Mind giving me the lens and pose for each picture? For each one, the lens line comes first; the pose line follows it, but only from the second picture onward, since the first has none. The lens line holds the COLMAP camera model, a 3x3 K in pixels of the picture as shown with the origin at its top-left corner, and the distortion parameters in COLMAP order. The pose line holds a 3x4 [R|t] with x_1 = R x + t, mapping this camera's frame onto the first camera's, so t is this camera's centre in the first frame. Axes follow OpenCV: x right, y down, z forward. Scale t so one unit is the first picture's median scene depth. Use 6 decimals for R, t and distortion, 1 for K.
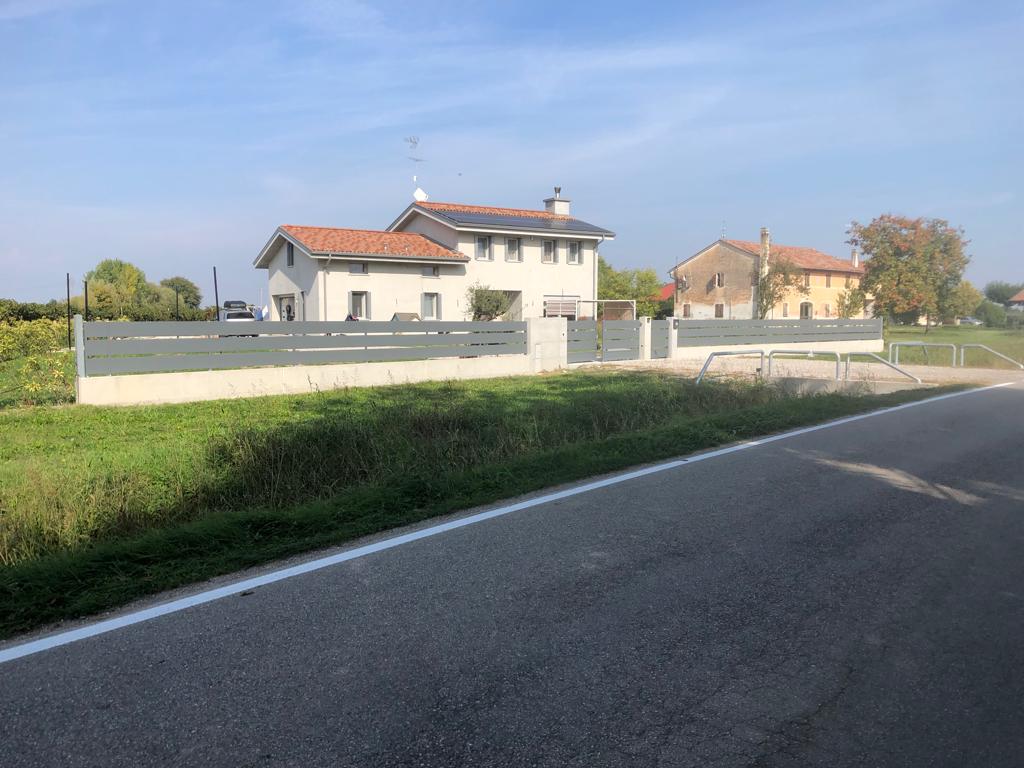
lens RADIAL K [[720.4, 0, 512.0], [0, 720.4, 384.0], [0, 0, 1]] dist [0.008448, 0.002449]
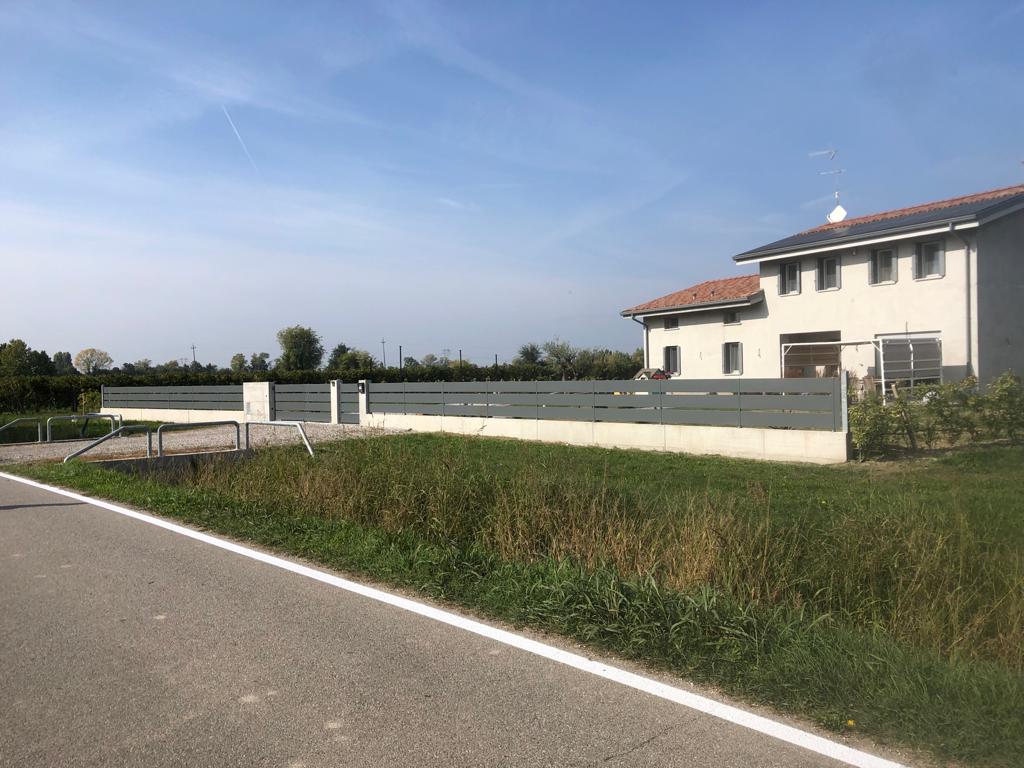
lens RADIAL K [[751.5, 0, 512.0], [0, 751.5, 384.0], [0, 0, 1]] dist [0.002124, 0.001502]
pose [[0.115947, 0.004521, -0.993245, 0.697474], [-0.074121, 0.997241, -0.004113, -0.058024], [0.990486, 0.074097, 0.115962, 0.638206]]
